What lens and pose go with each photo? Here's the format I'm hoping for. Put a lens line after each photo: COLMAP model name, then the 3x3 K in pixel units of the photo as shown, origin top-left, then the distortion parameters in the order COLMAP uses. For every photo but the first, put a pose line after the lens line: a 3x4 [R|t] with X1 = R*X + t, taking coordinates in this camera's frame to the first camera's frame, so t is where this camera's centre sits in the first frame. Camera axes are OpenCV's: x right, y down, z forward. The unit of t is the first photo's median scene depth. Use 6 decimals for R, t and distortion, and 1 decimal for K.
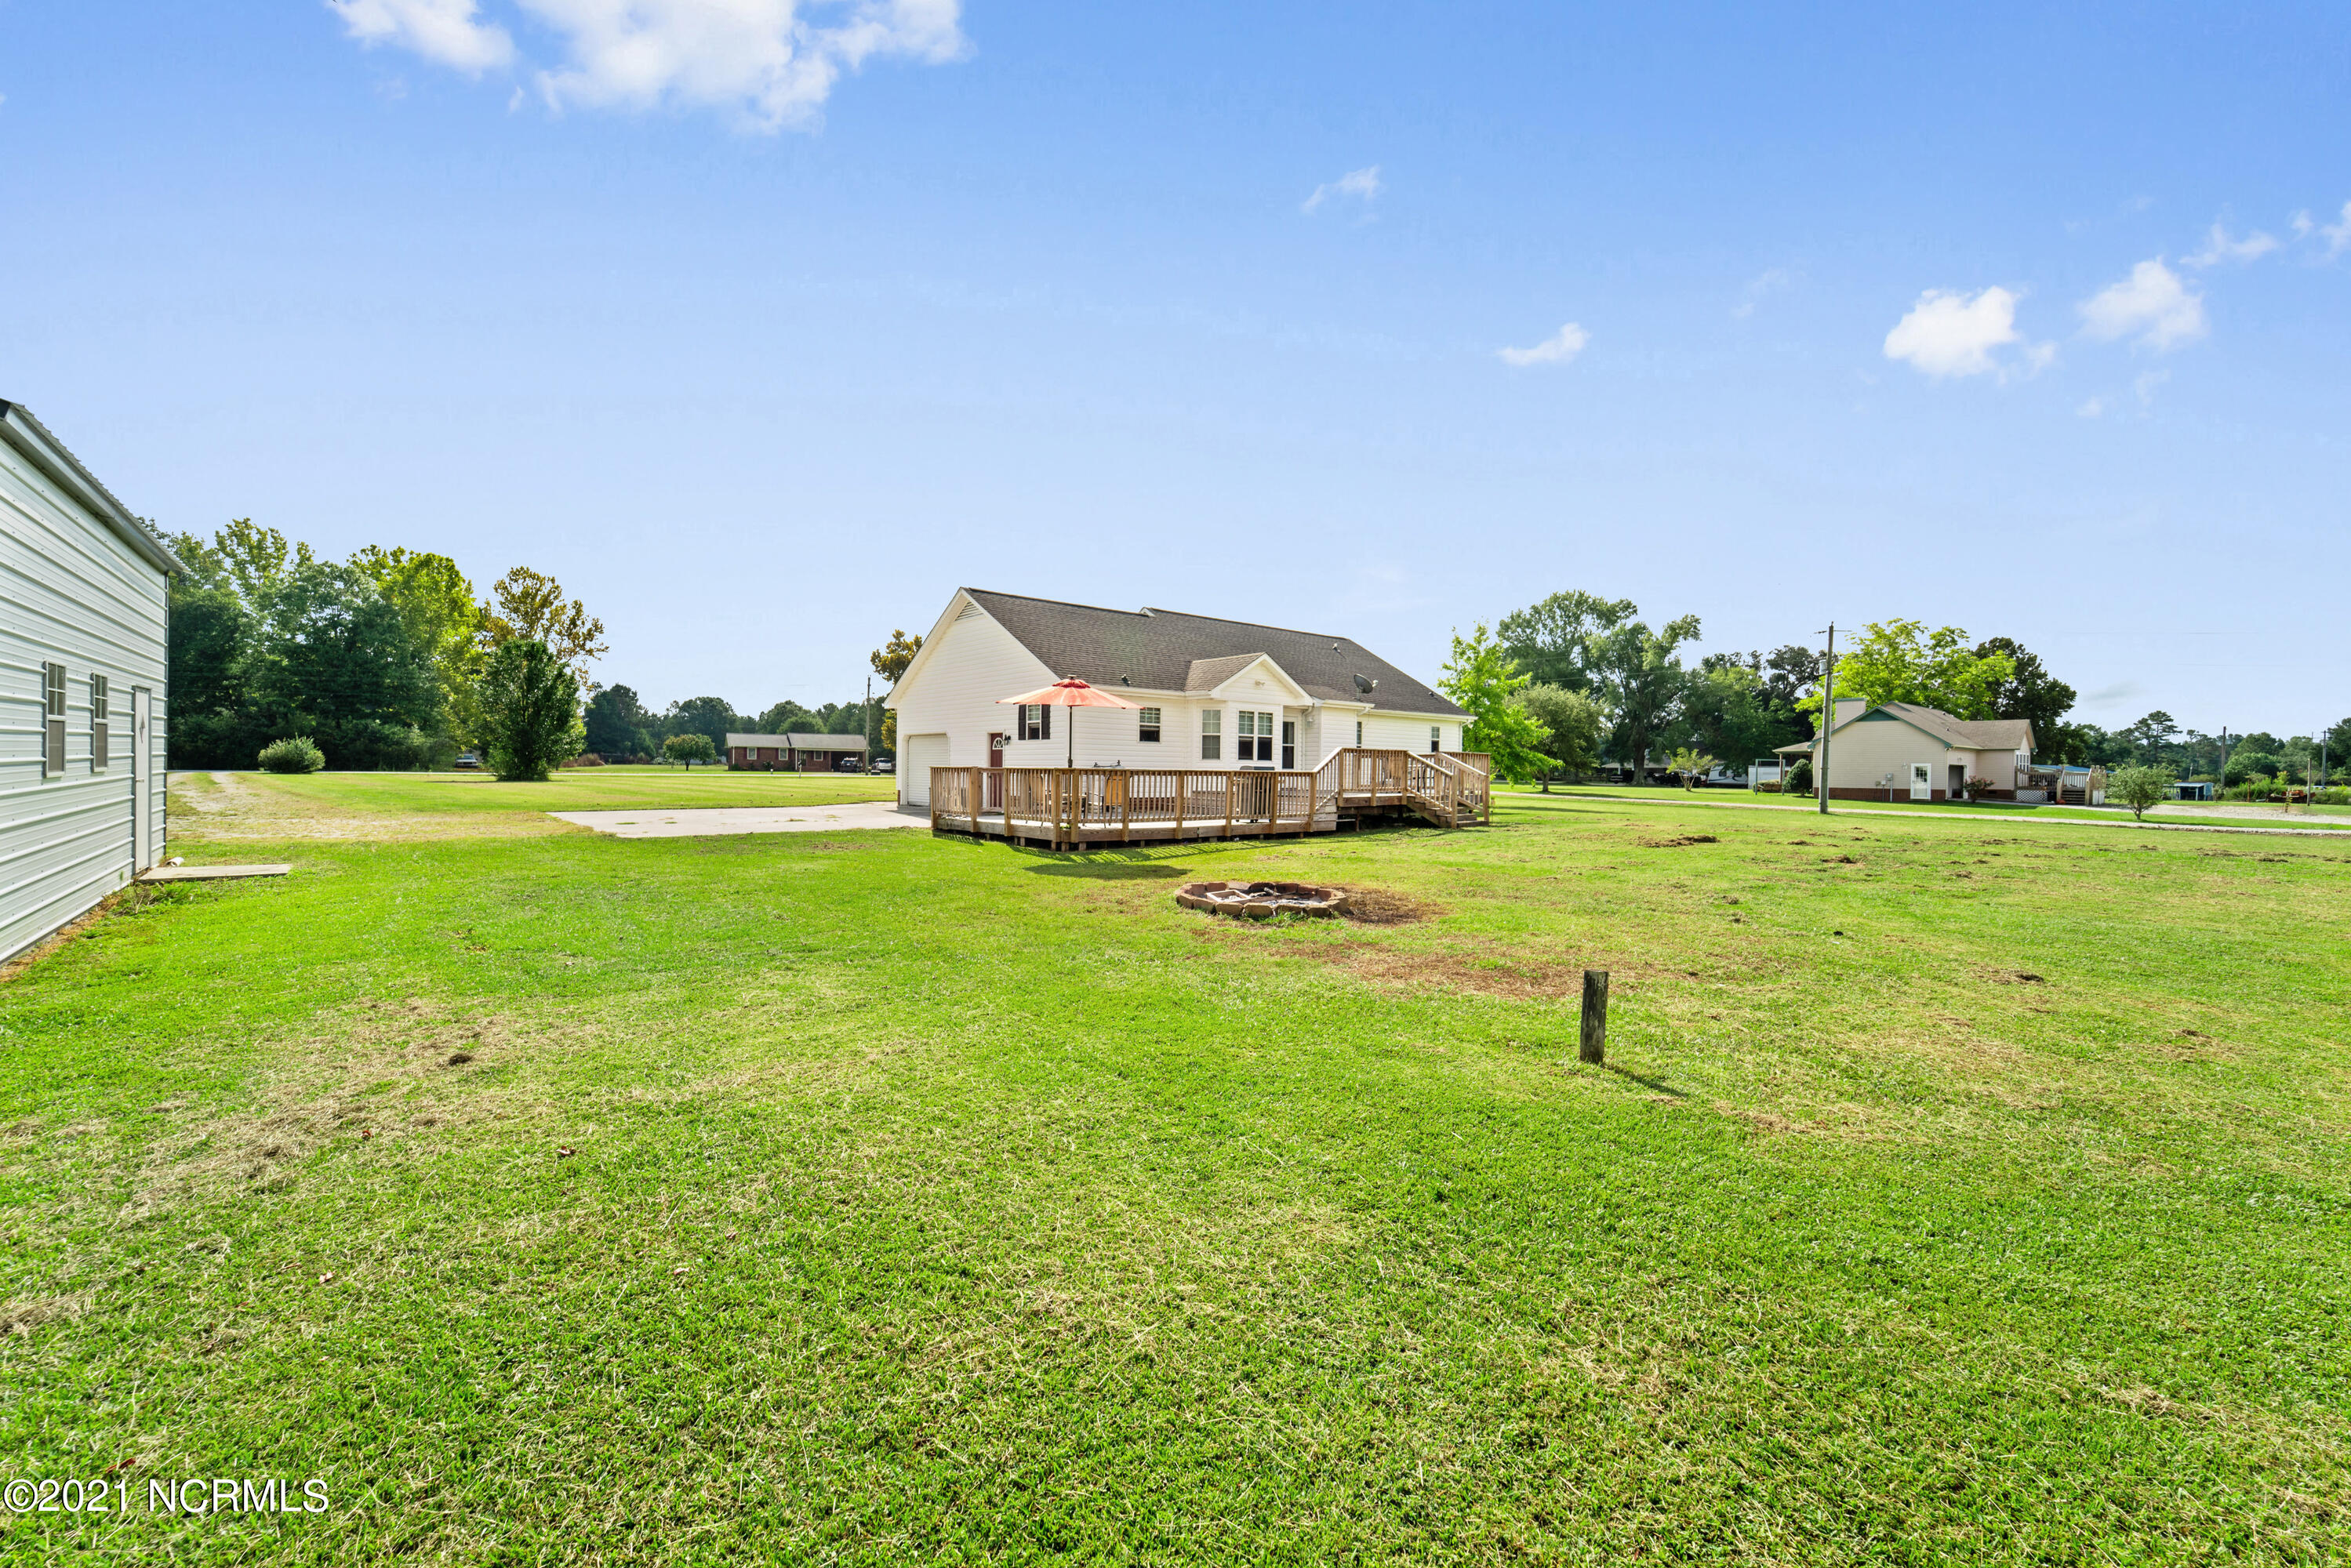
lens RADIAL K [[989.4, 0, 1164.8], [0, 989.4, 786.7], [0, 0, 1]] dist [0.001302, 0.000029]
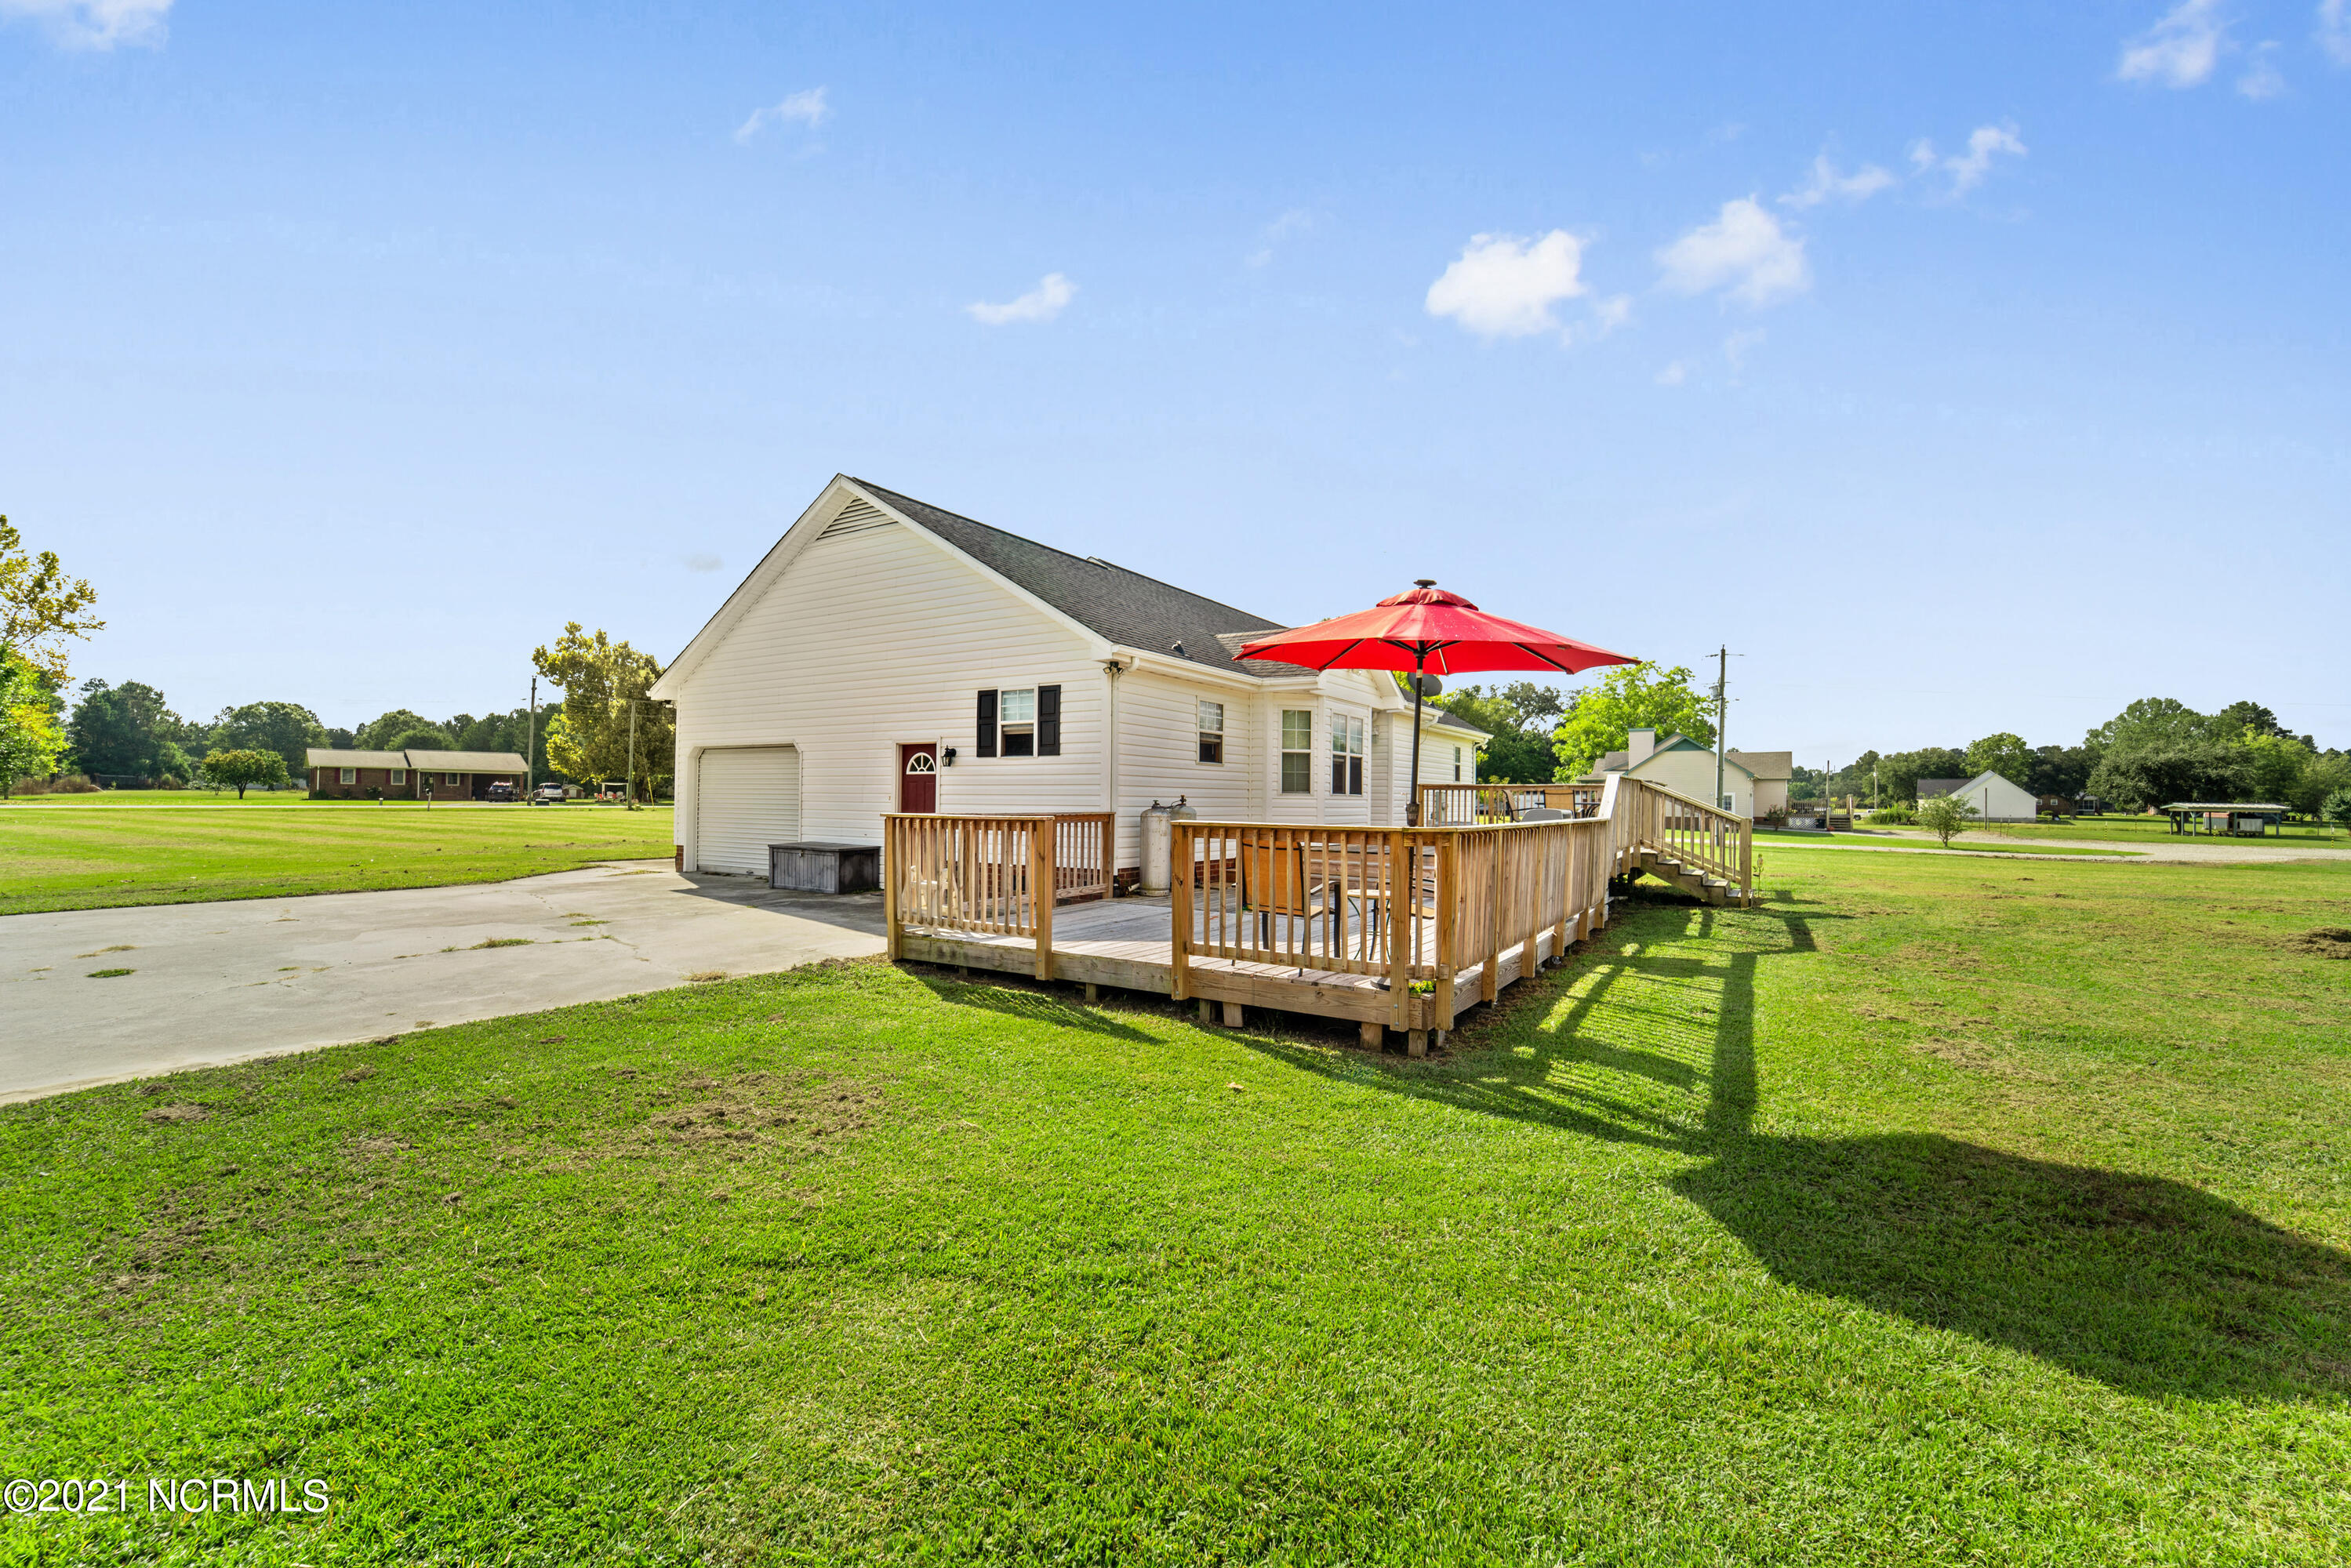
lens RADIAL K [[967.3, 0, 1184.5], [0, 967.3, 778.3], [0, 0, 1]] dist [-0.008454, -0.000196]
pose [[0.948047, 0.004727, 0.318095, -0.052841], [0.005940, 0.999452, -0.032556, -0.004669], [-0.318075, 0.032754, 0.947500, 0.120402]]
